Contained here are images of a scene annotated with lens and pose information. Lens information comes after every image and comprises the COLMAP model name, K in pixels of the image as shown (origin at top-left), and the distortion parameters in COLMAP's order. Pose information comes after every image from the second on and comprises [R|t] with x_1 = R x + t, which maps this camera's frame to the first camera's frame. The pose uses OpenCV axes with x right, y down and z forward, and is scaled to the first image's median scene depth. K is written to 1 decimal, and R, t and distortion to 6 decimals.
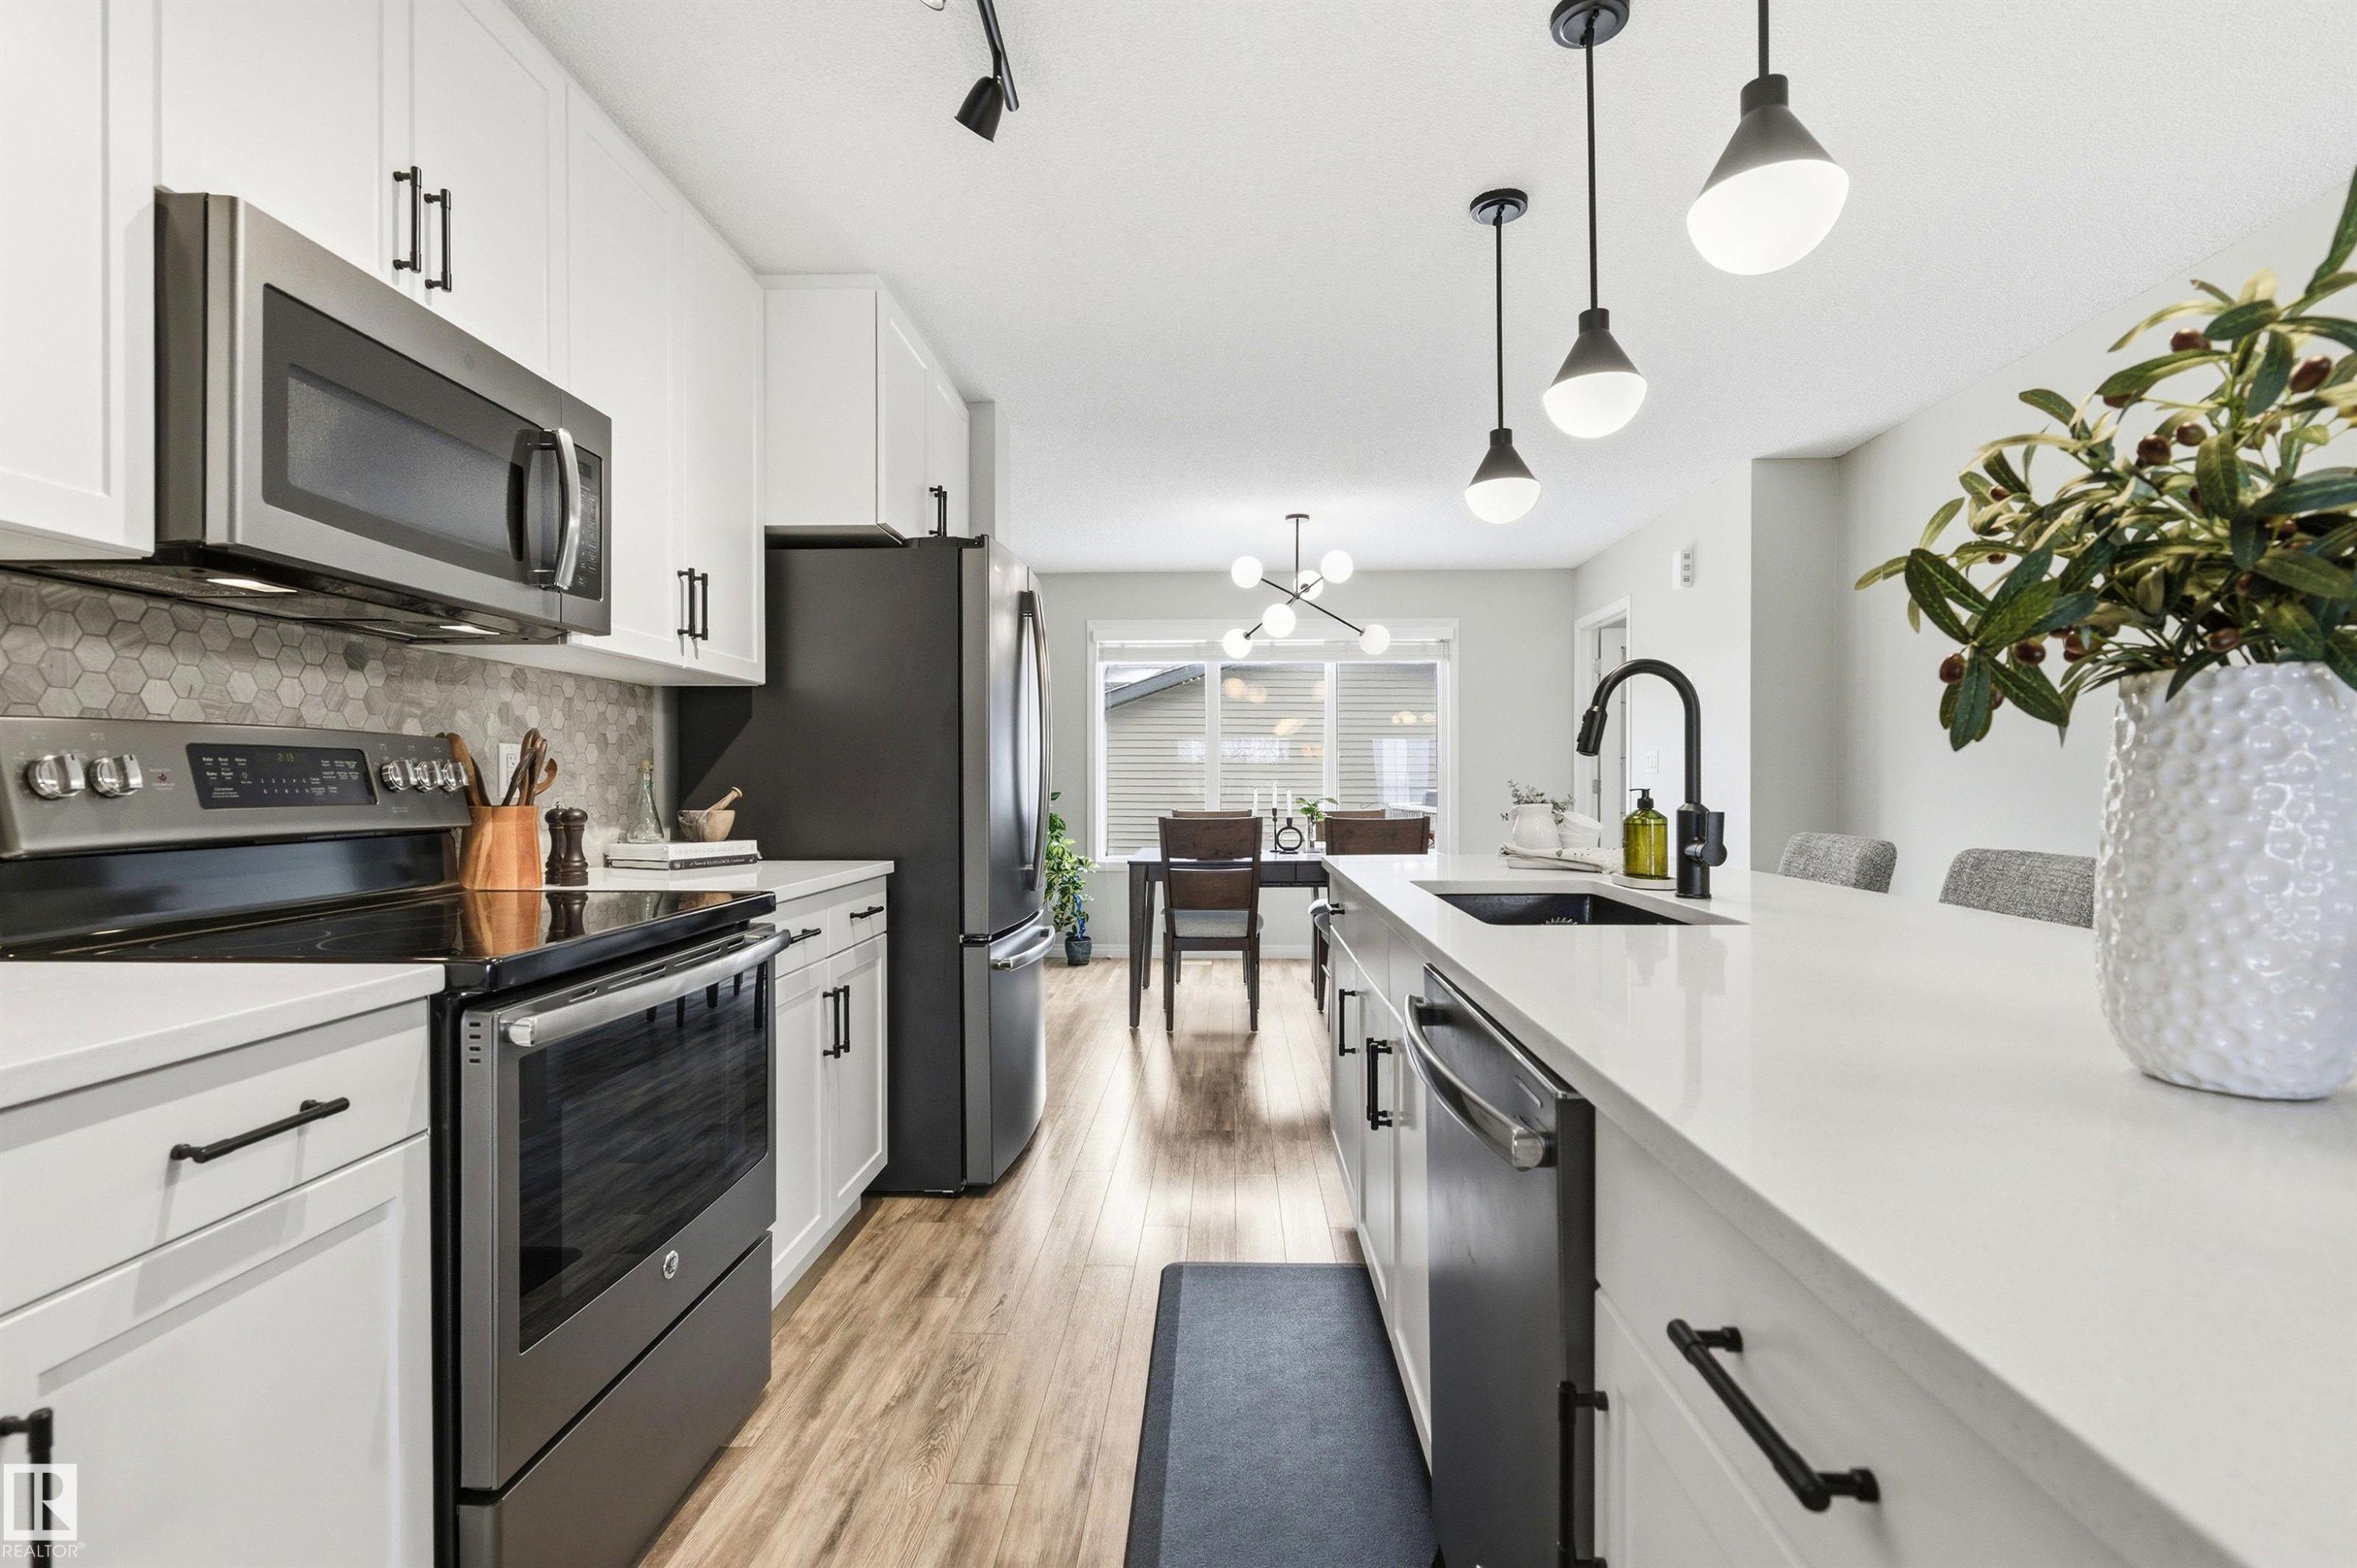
lens RADIAL K [[1080.0, 0, 1190.5], [0, 1080.0, 780.3], [0, 0, 1]] dist [-0.000217, -0.001167]
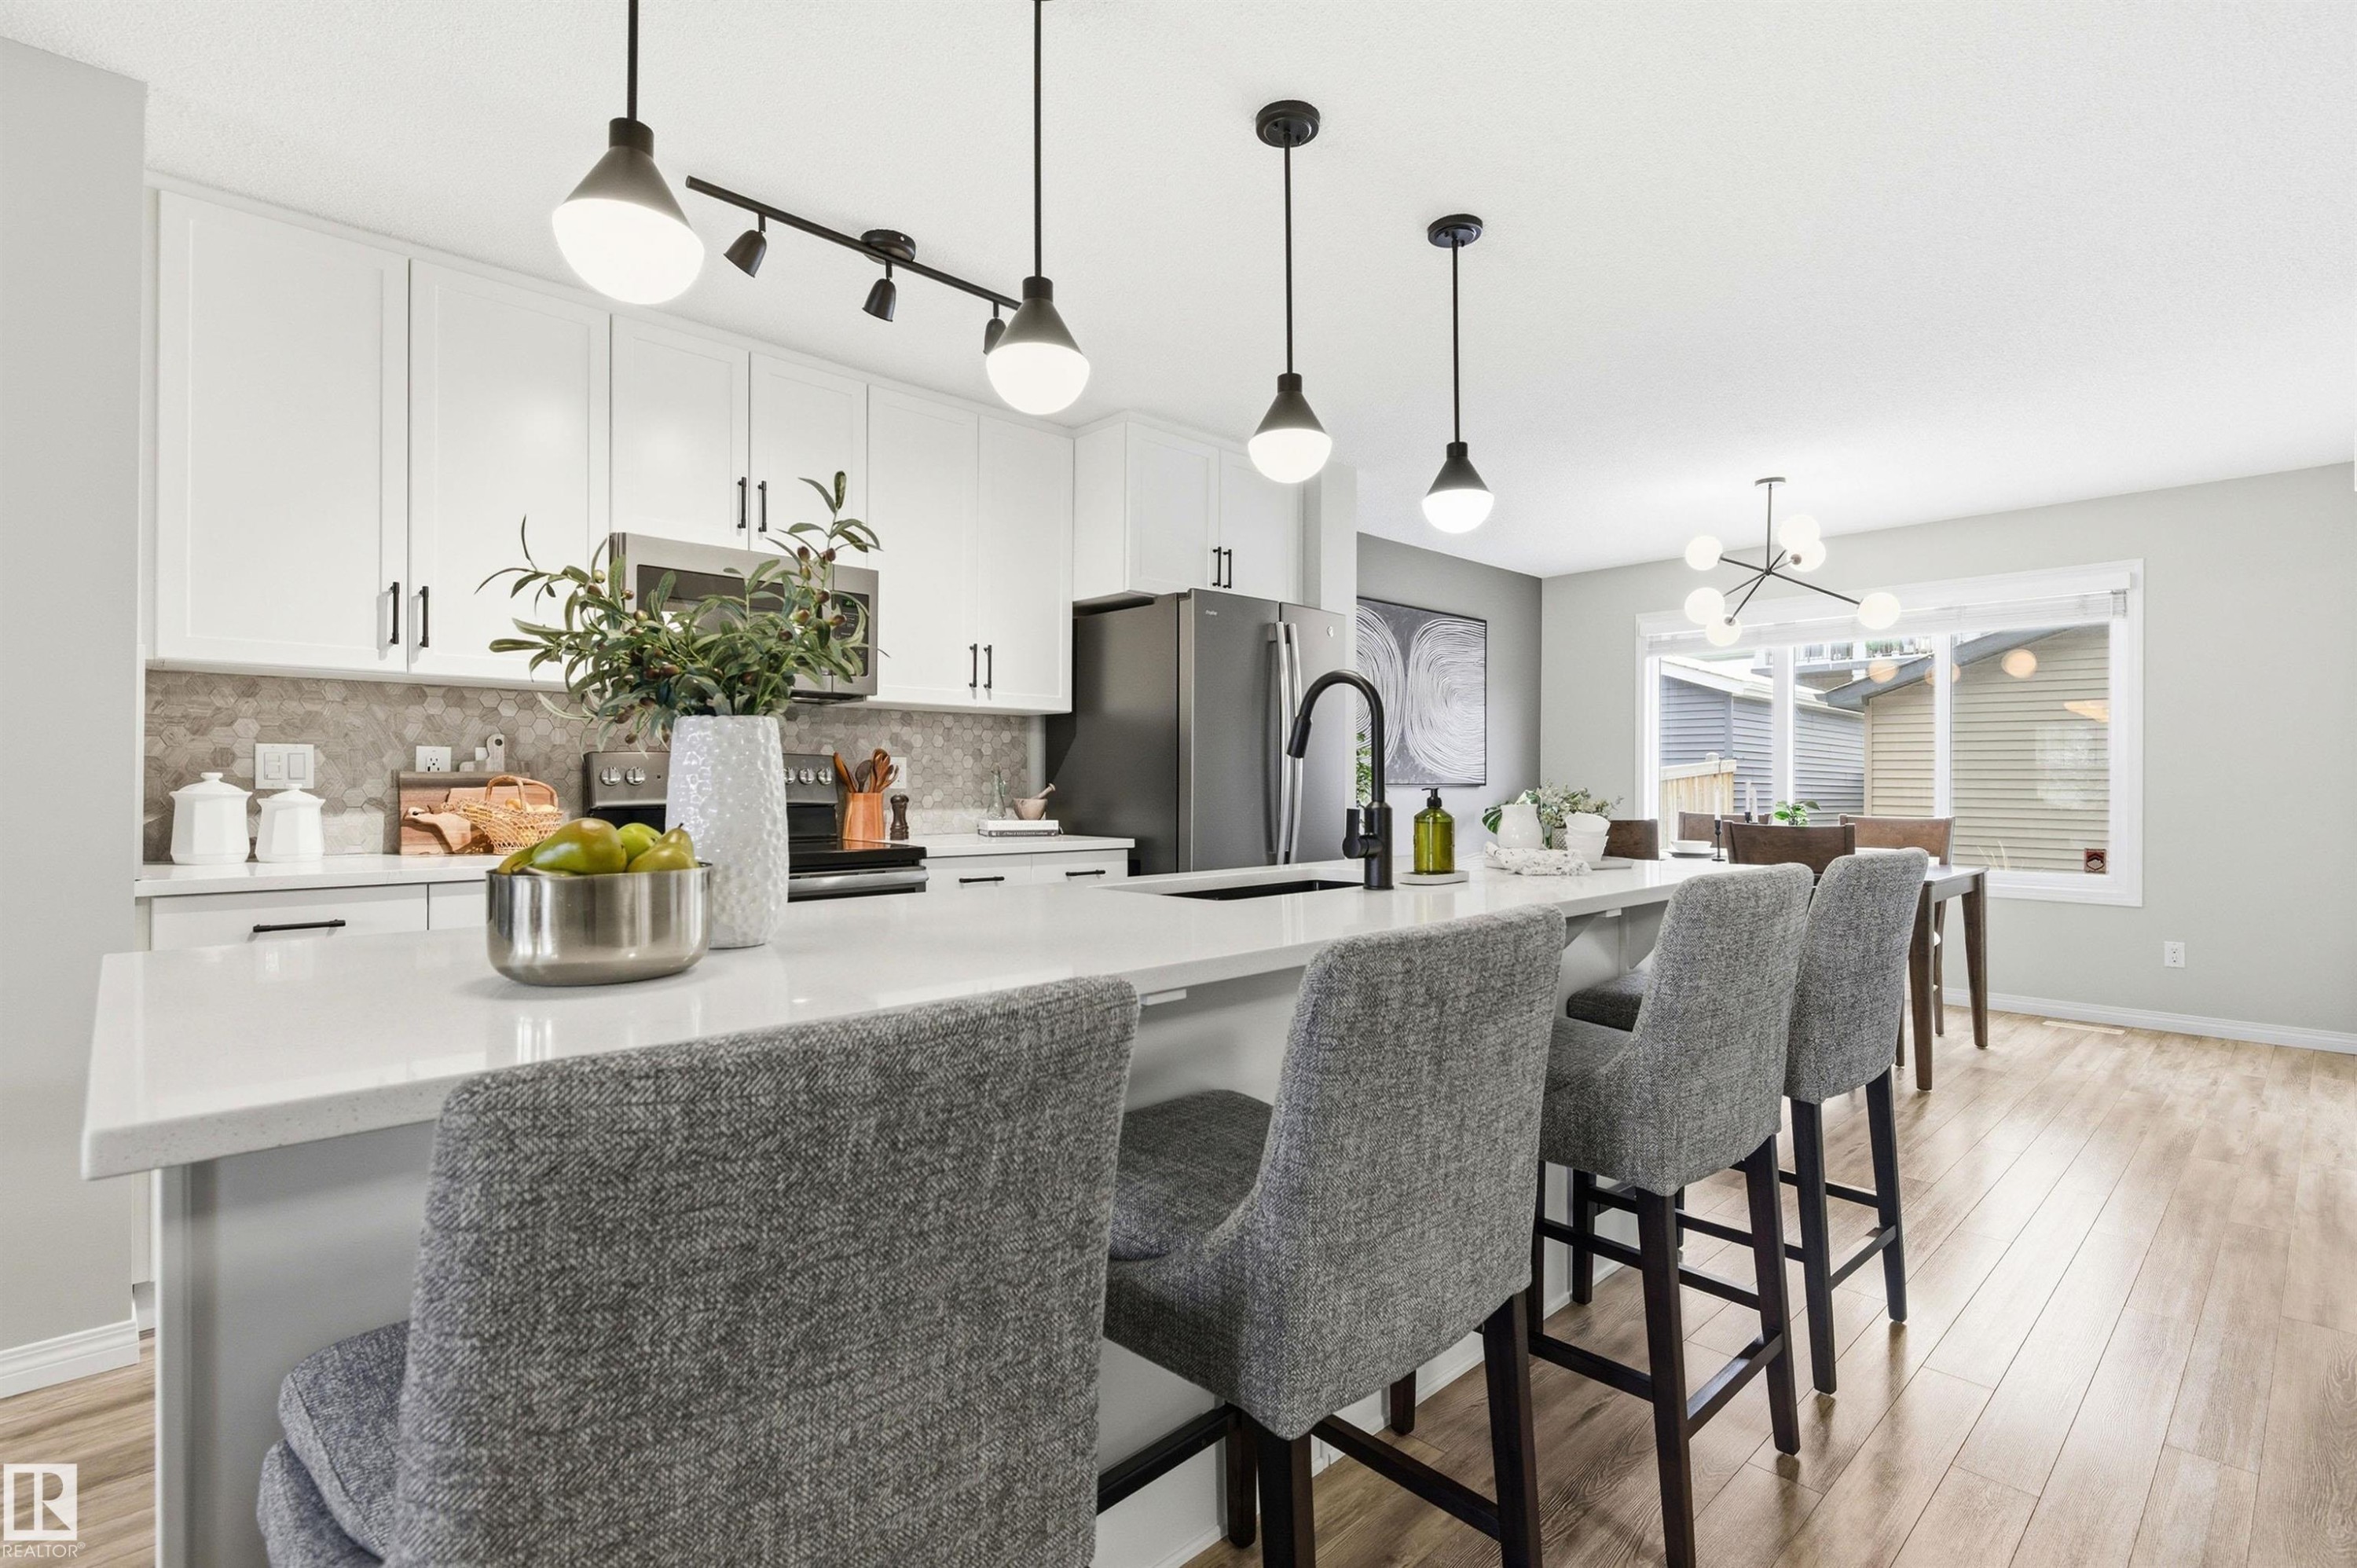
lens RADIAL K [[1106.7, 0, 1174.5], [0, 1106.7, 775.7], [0, 0, 1]] dist [-0.000754, -0.001618]
pose [[0.708843, -0.000014, -0.705366, 0.742516], [-0.003493, 0.999988, -0.003530, 0.000293], [0.705357, 0.004966, 0.708834, 0.053309]]
